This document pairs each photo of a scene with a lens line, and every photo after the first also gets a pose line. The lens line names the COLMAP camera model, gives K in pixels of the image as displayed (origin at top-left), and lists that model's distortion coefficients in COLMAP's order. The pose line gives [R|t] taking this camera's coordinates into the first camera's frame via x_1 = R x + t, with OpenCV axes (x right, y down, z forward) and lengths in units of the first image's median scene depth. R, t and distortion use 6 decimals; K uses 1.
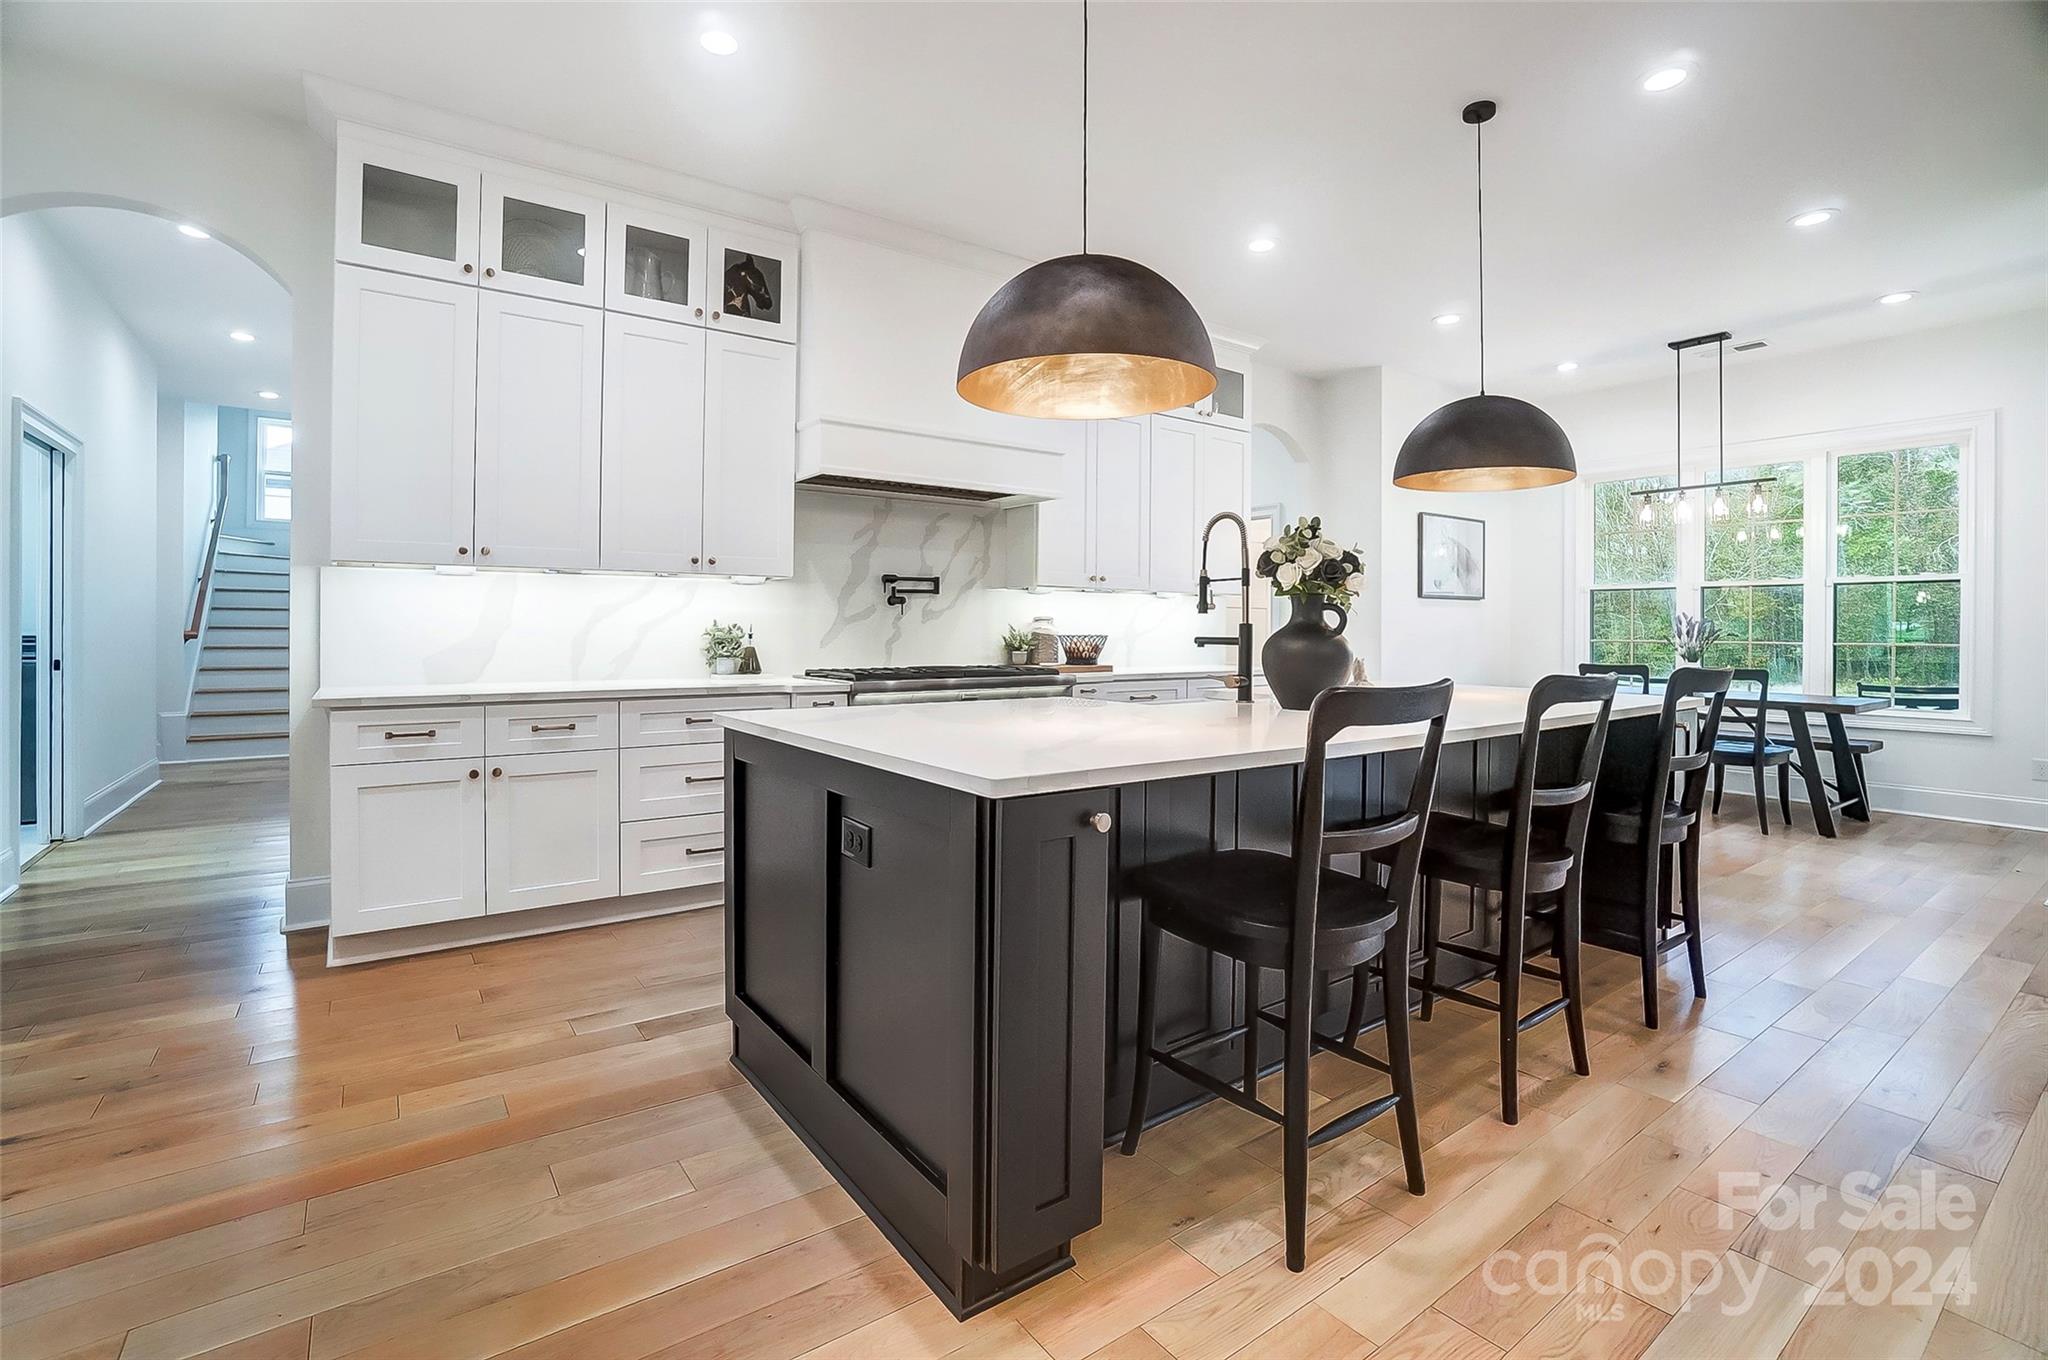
lens RADIAL K [[904.6, 0, 992.2], [0, 904.6, 634.7], [0, 0, 1]] dist [-0.054285, 0.015631]
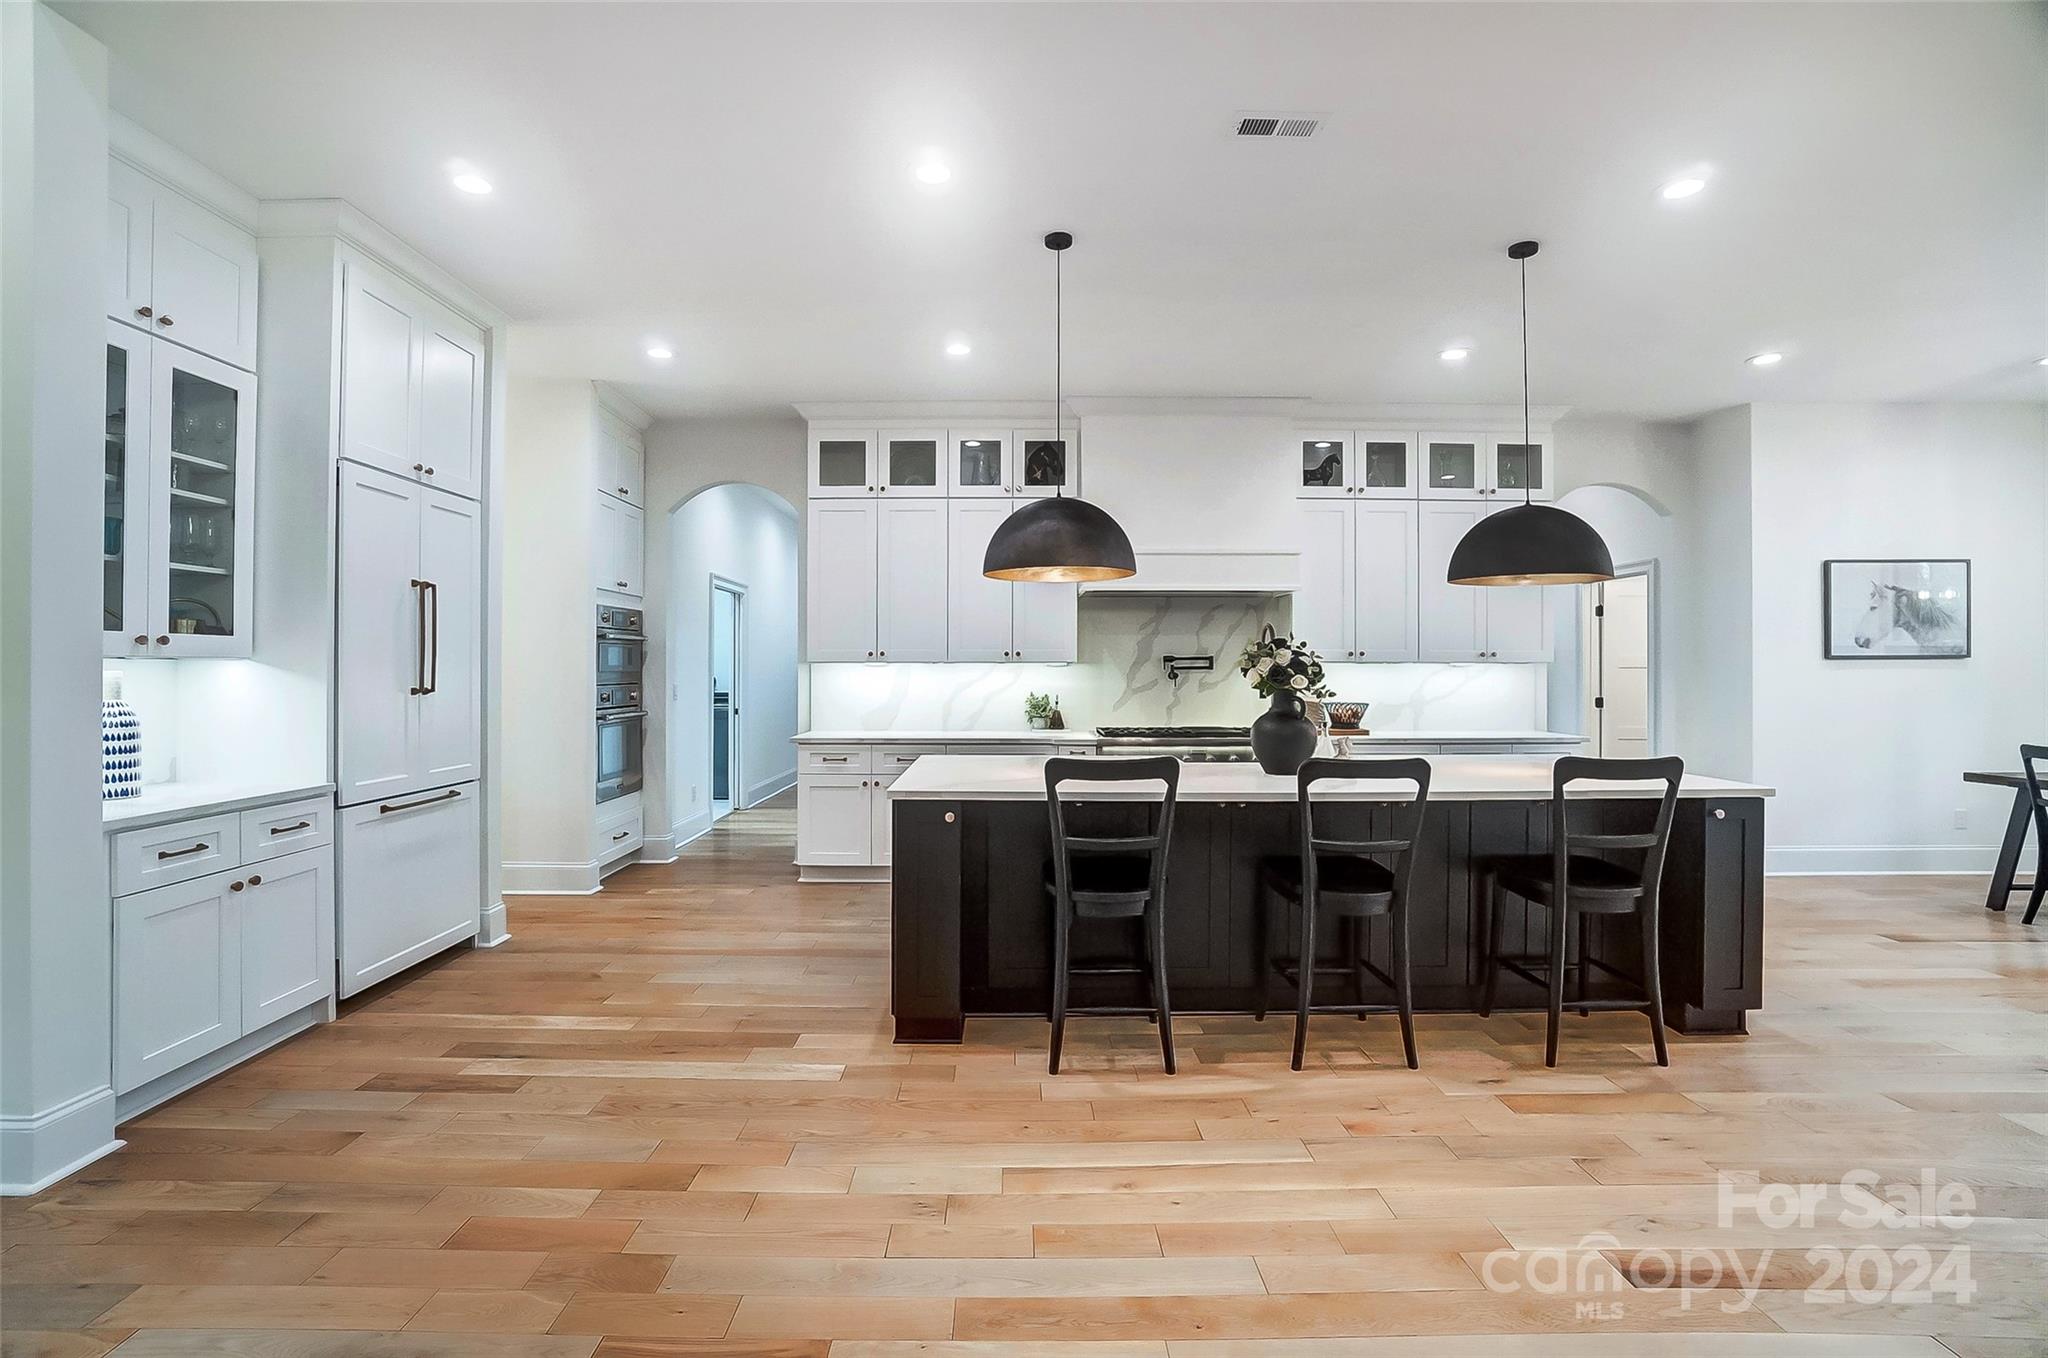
lens RADIAL K [[889.5, 0, 1024.0], [0, 889.5, 679.0], [0, 0, 1]] dist [-0.048786, 0.014690]
pose [[0.823888, 0.001337, -0.566751, 0.498855], [-0.000014, 0.999997, 0.002339, -0.040484], [0.566753, -0.001919, 0.823886, -0.198948]]
